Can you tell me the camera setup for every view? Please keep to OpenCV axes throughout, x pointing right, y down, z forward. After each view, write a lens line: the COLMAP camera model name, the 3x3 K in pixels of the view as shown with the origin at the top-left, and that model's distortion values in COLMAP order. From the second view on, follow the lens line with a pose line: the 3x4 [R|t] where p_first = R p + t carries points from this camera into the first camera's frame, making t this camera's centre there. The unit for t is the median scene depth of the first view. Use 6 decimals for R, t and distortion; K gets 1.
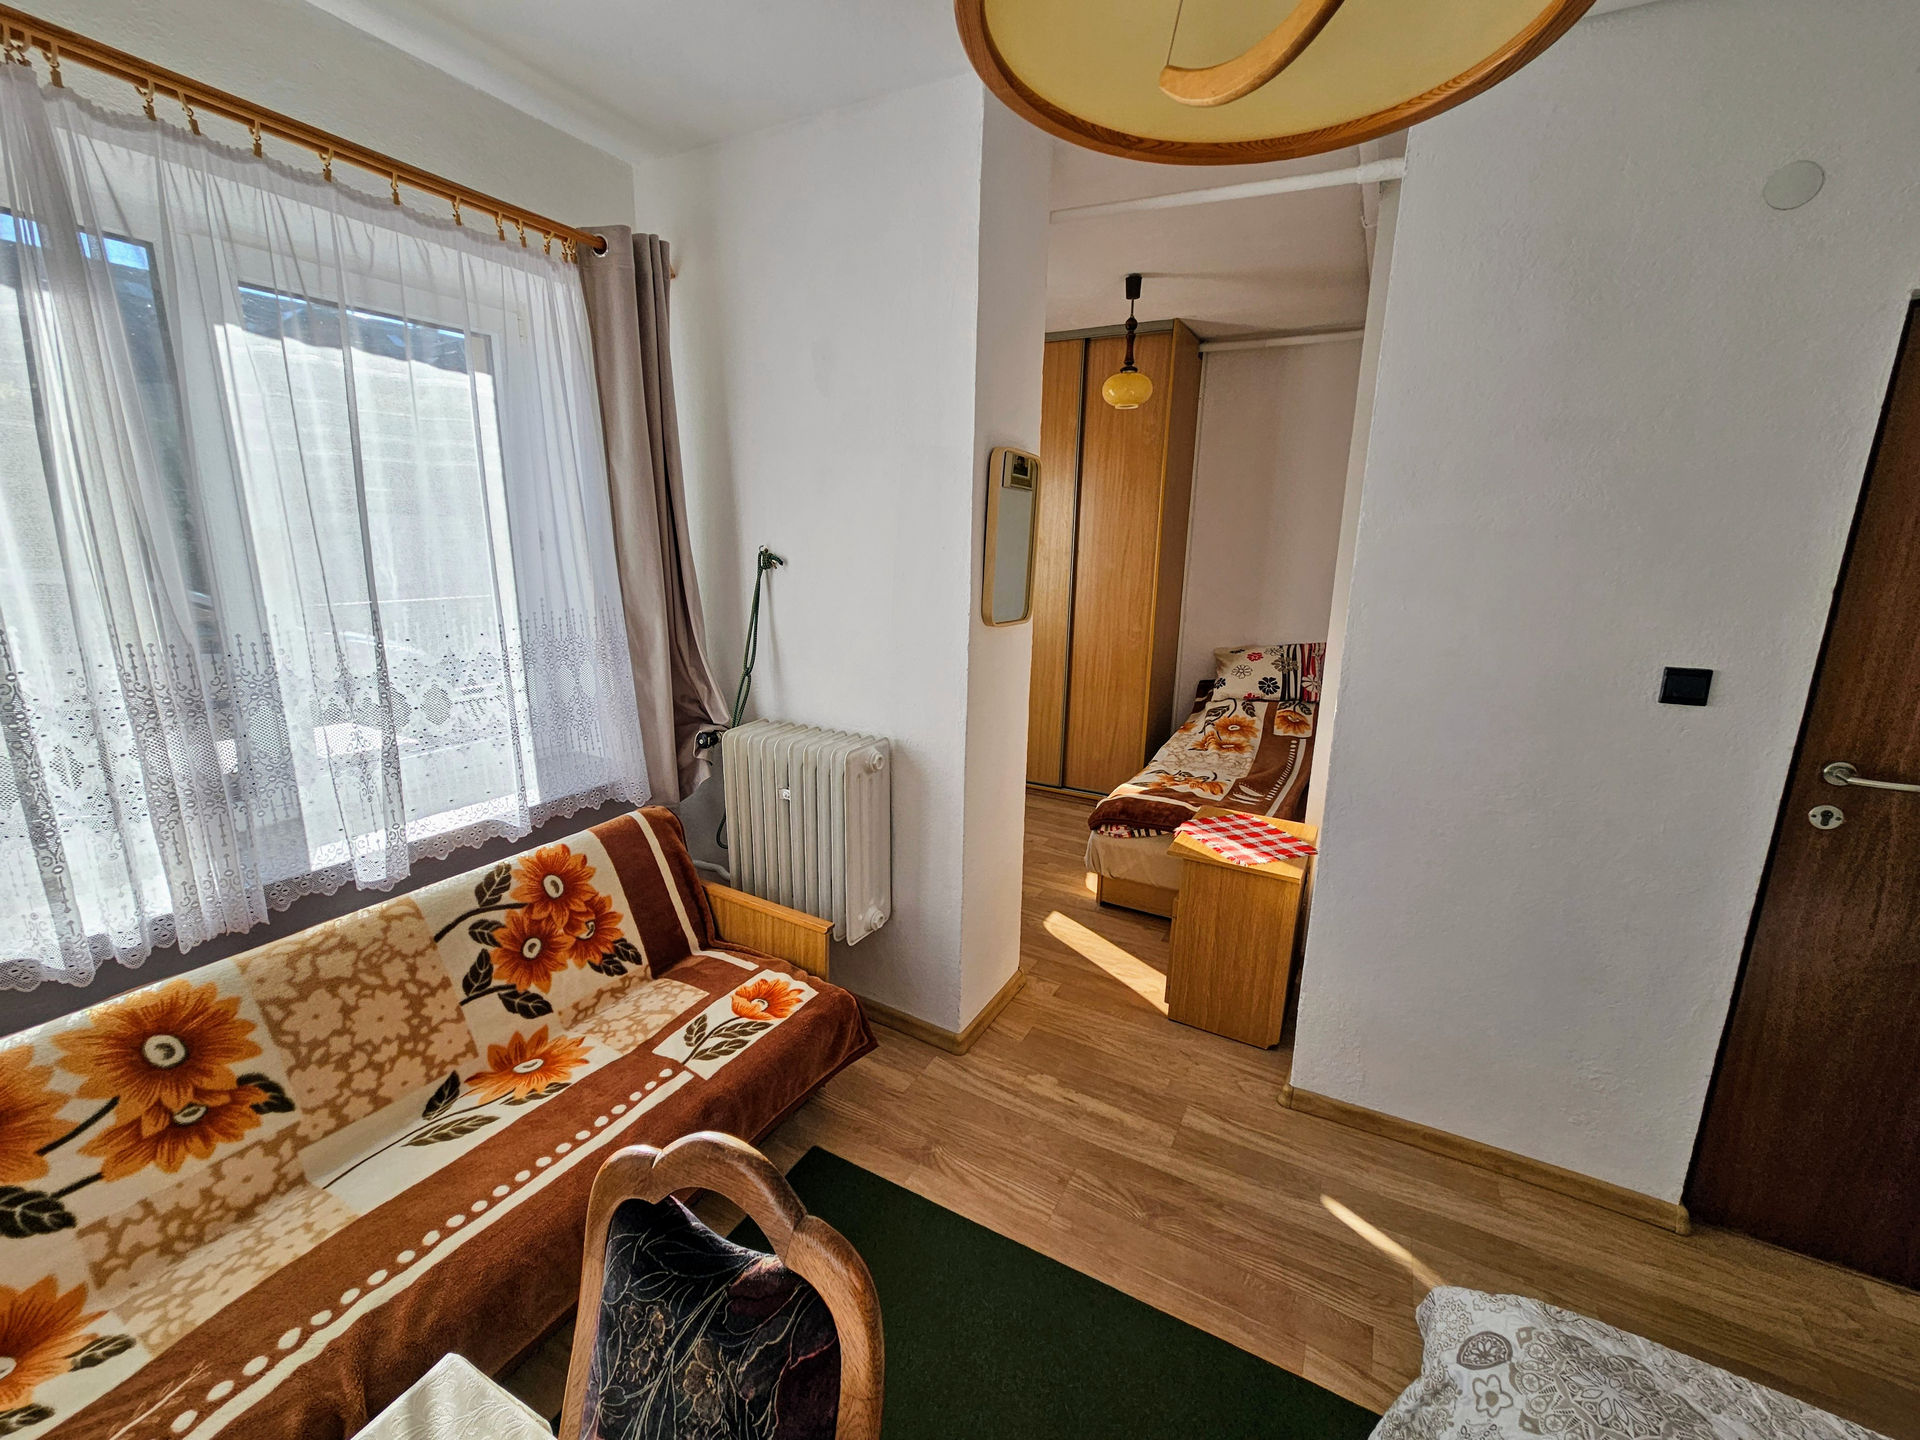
lens RADIAL K [[789.3, 0, 965.6], [0, 789.3, 715.8], [0, 0, 1]] dist [0.002822, 0.000141]
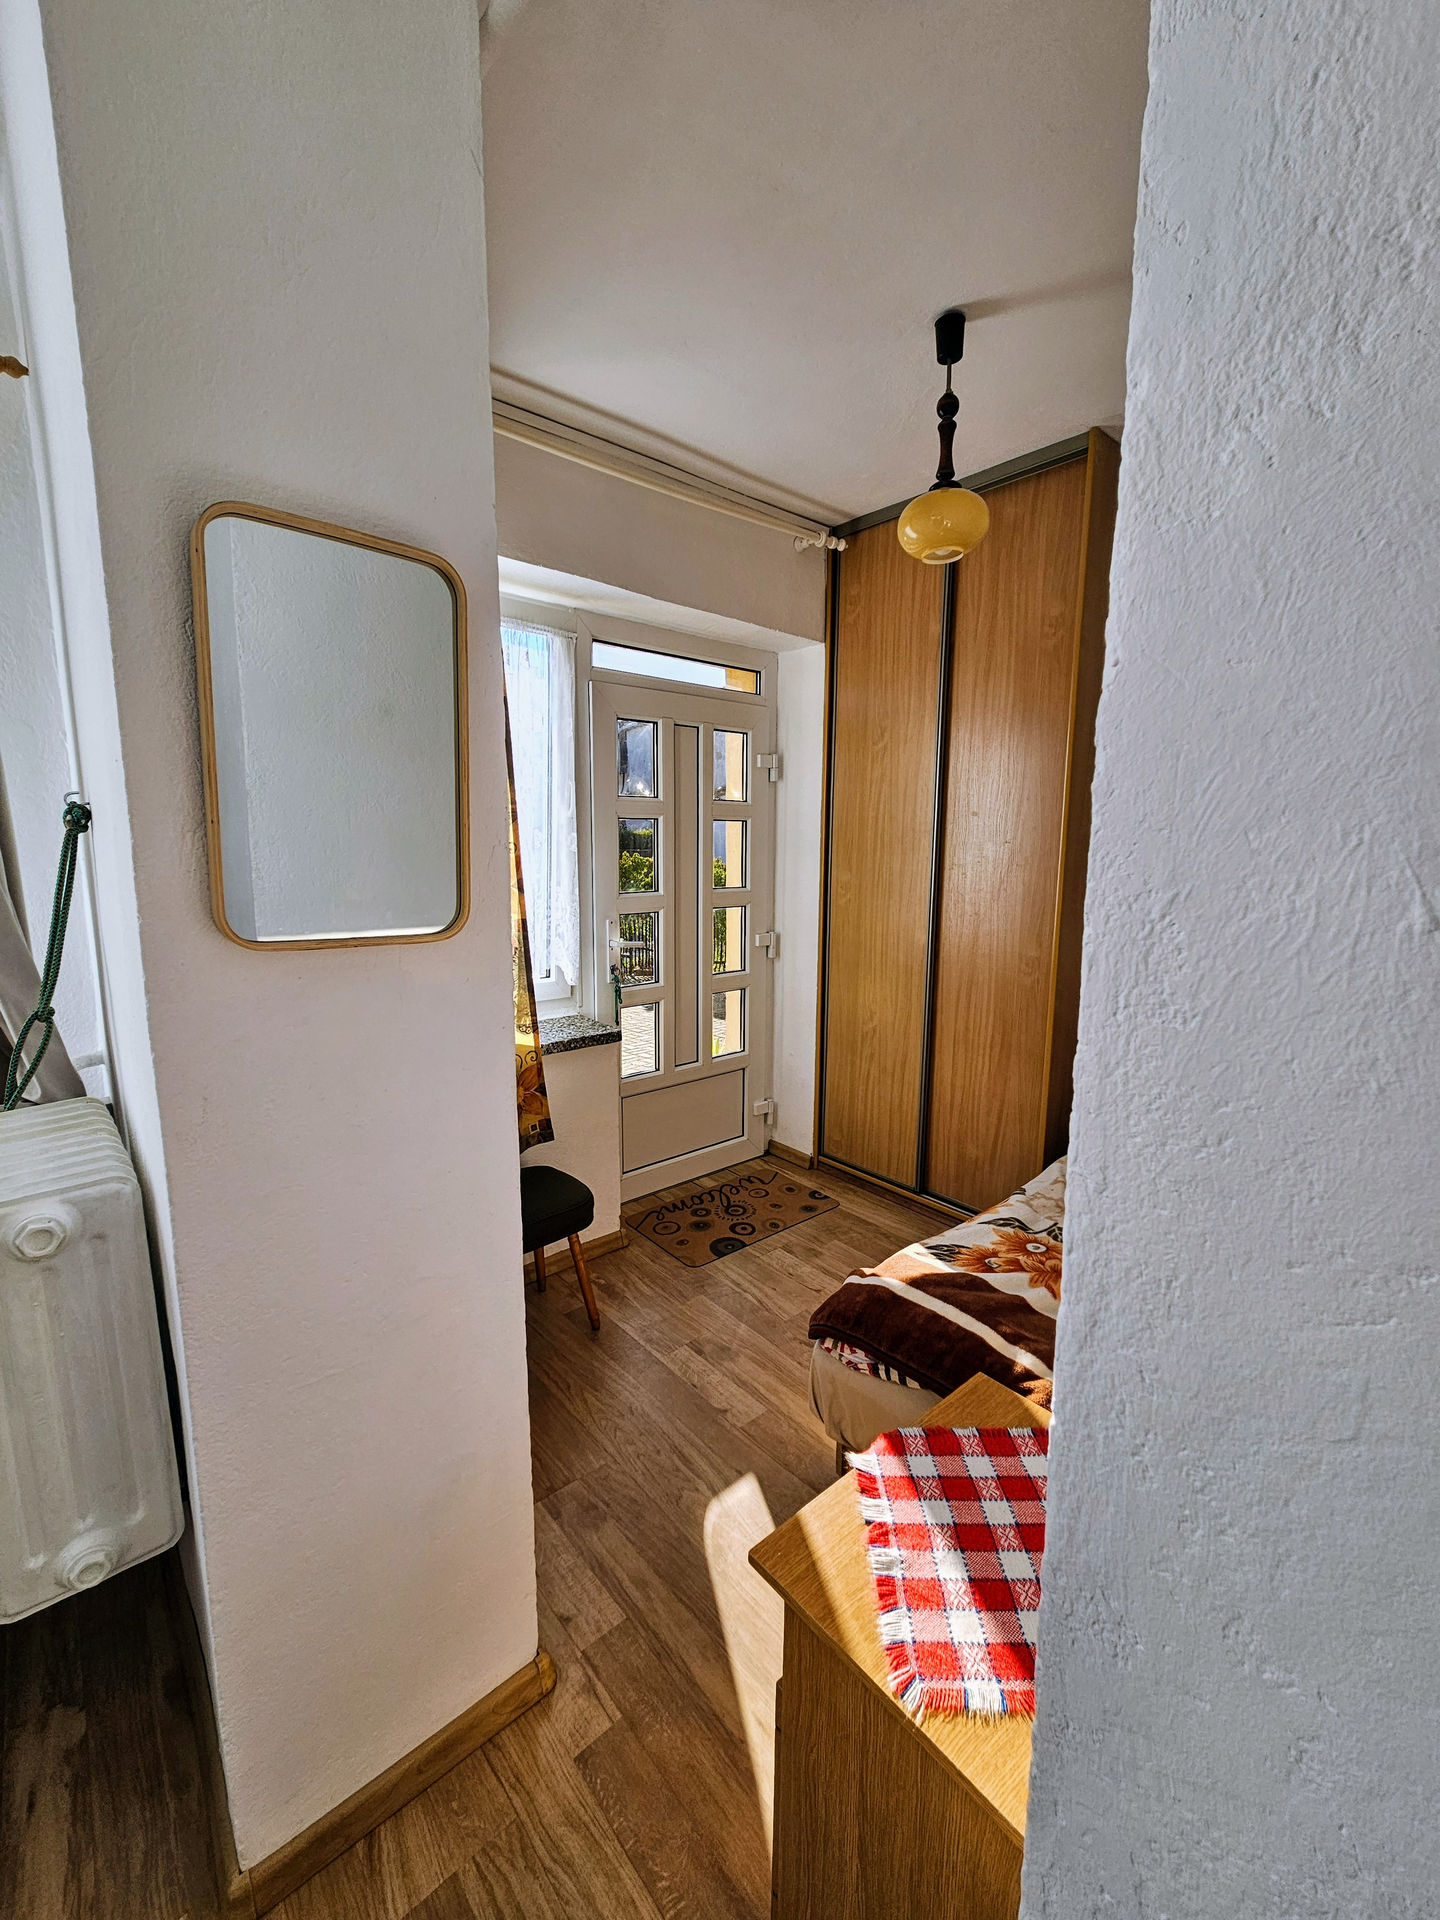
lens RADIAL K [[789.3, 0, 732.1], [0, 789.3, 961.1], [0, 0, 1]] dist [0.002822, 0.000141]
pose [[0.936602, 0.040174, -0.348085, 0.460286], [-0.065704, 0.995921, -0.061849, -0.111105], [0.344180, 0.080798, 0.935421, 0.773043]]
